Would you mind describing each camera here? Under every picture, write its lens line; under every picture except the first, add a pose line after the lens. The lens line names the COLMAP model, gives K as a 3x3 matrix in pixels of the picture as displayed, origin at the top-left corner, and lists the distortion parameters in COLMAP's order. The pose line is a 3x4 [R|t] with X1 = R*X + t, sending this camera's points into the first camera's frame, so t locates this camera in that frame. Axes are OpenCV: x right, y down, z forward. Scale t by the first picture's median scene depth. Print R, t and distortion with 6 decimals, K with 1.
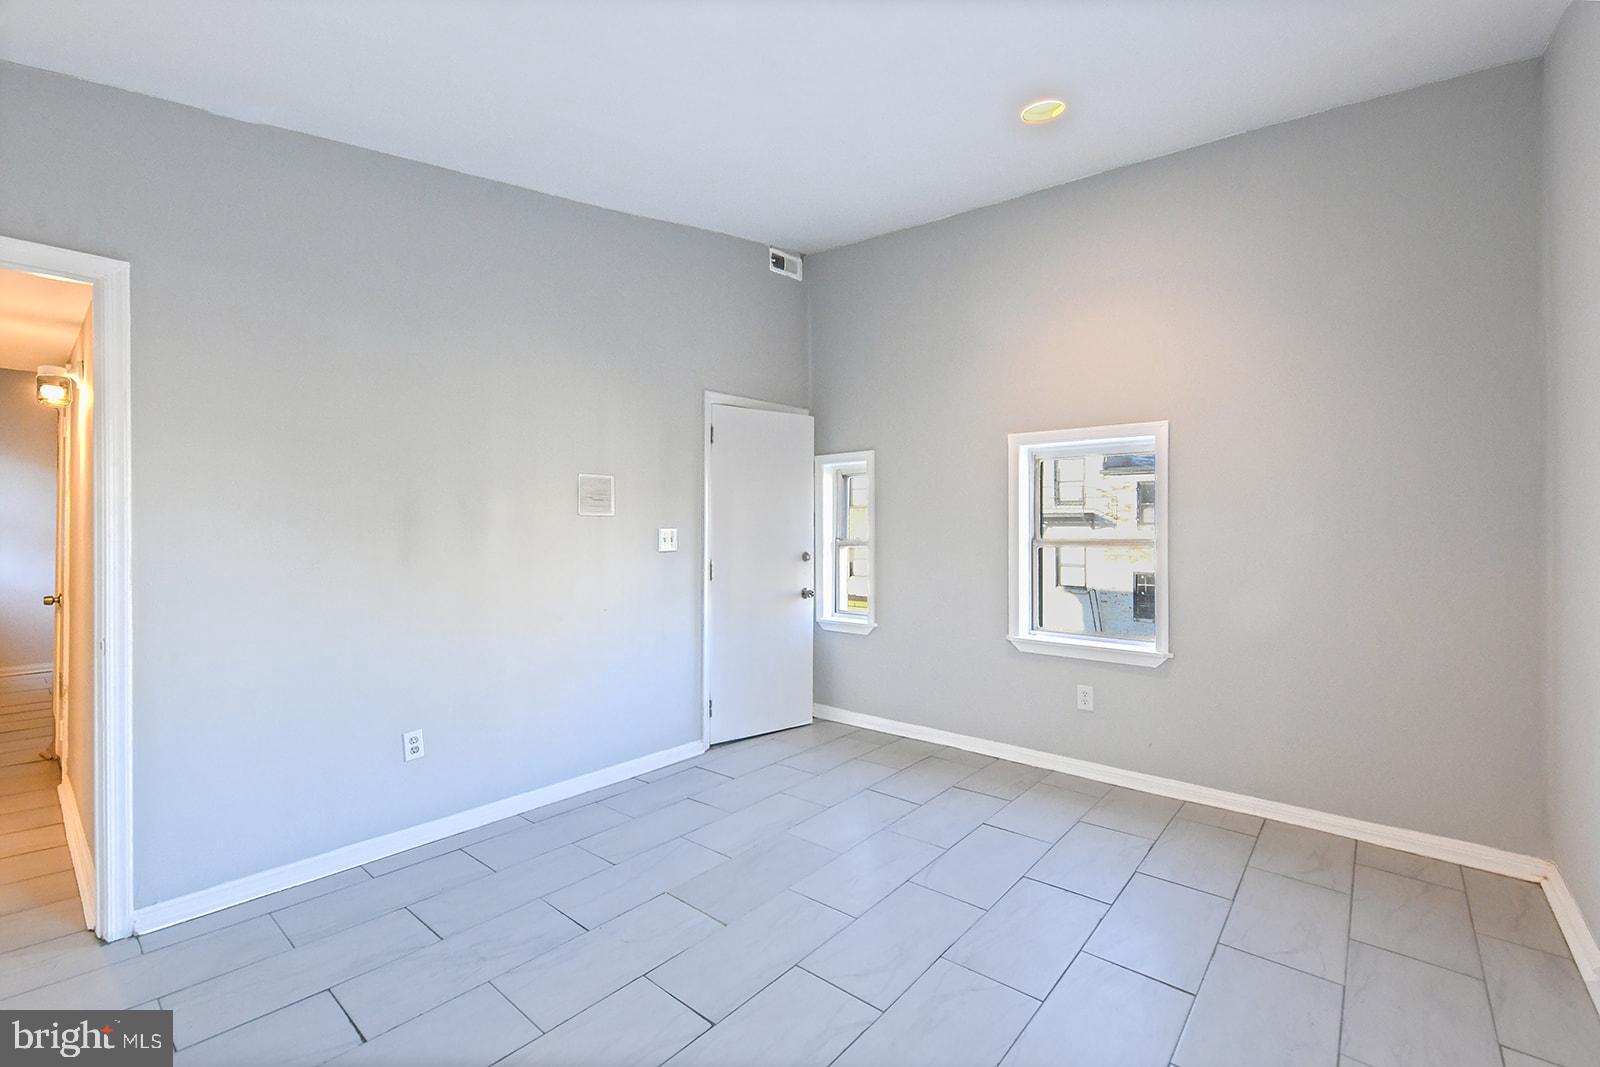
lens RADIAL K [[698.7, 0, 794.9], [0, 698.7, 534.1], [0, 0, 1]] dist [0.000462, -0.000197]
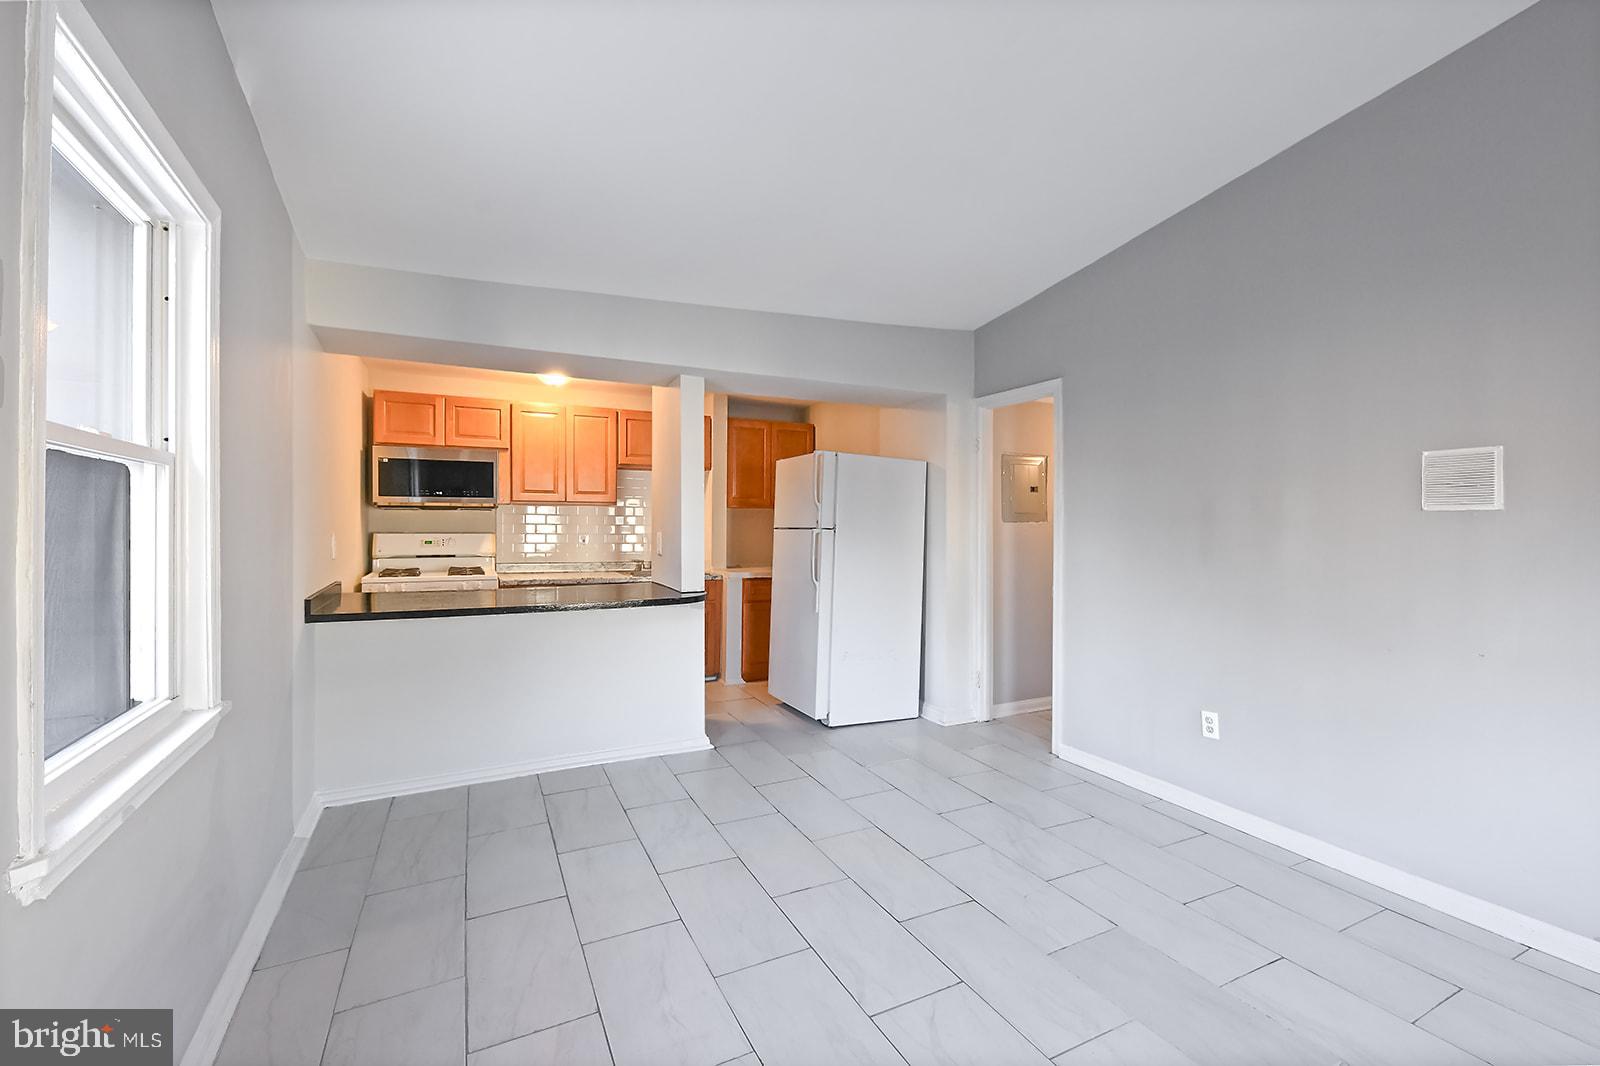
lens RADIAL K [[698.7, 0, 806.2], [0, 698.7, 526.1], [0, 0, 1]] dist [0.000462, -0.000197]
pose [[-0.365818, 0.001301, -0.930685, 0.589218], [-0.009815, 0.999938, 0.005256, -0.007625], [0.930635, 0.011057, -0.365783, 0.677076]]
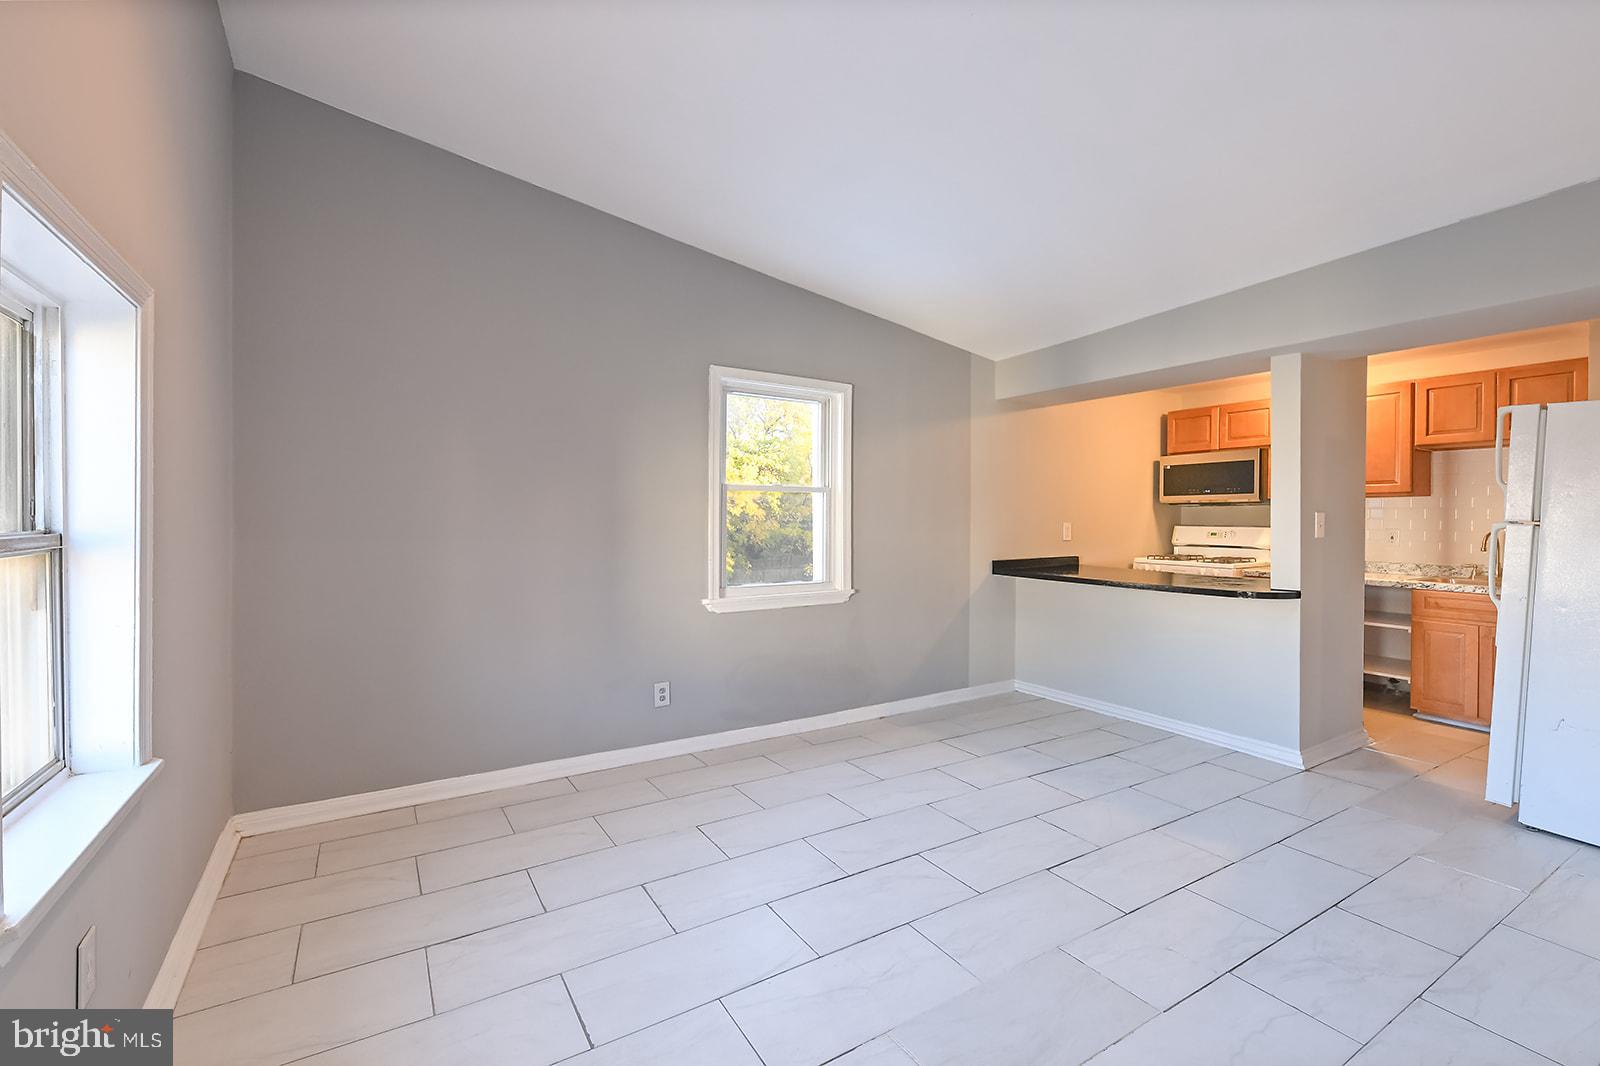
lens RADIAL K [[698.7, 0, 801.0], [0, 698.7, 526.3], [0, 0, 1]] dist [0.000462, -0.000197]
pose [[-0.950893, -0.008534, 0.309403, -0.054779], [-0.003208, 0.999838, 0.017717, -0.004041], [-0.309504, 0.015854, -0.950766, 1.320026]]
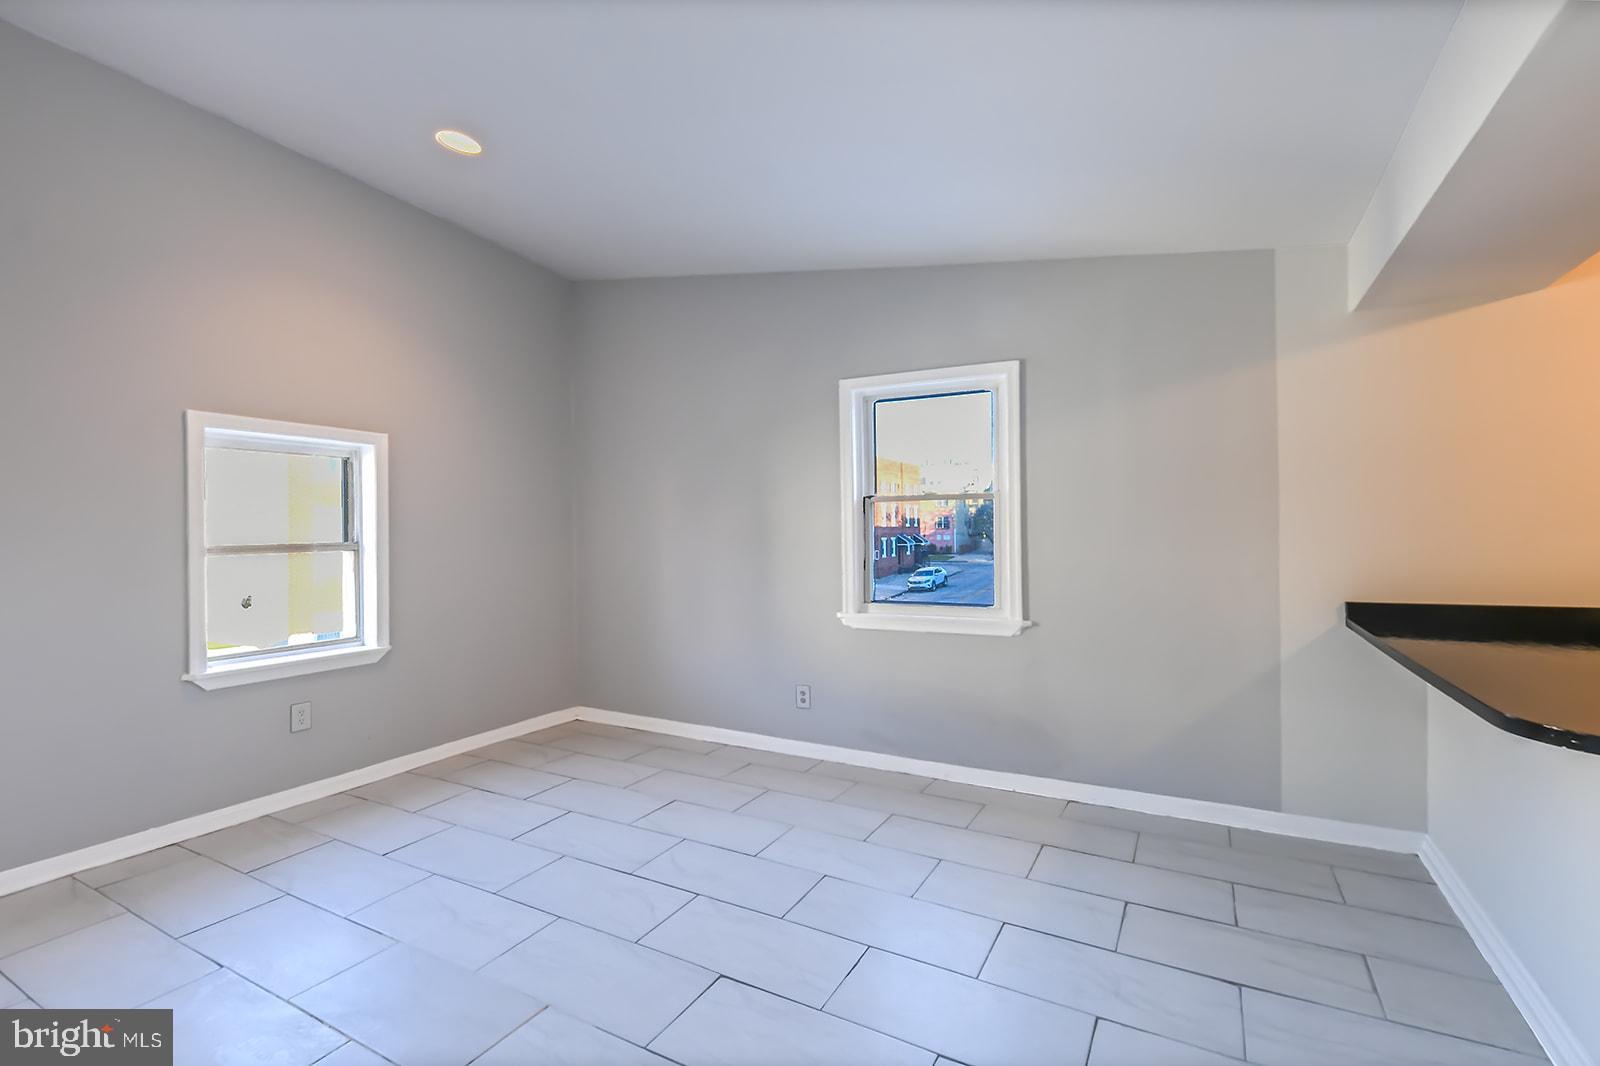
lens RADIAL K [[698.7, 0, 788.9], [0, 698.7, 534.8], [0, 0, 1]] dist [0.000462, -0.000197]
pose [[-0.191656, -0.002461, 0.981459, -0.663139], [0.016320, 0.999851, 0.005694, -0.000087], [-0.981327, 0.017108, -0.191587, 0.589554]]
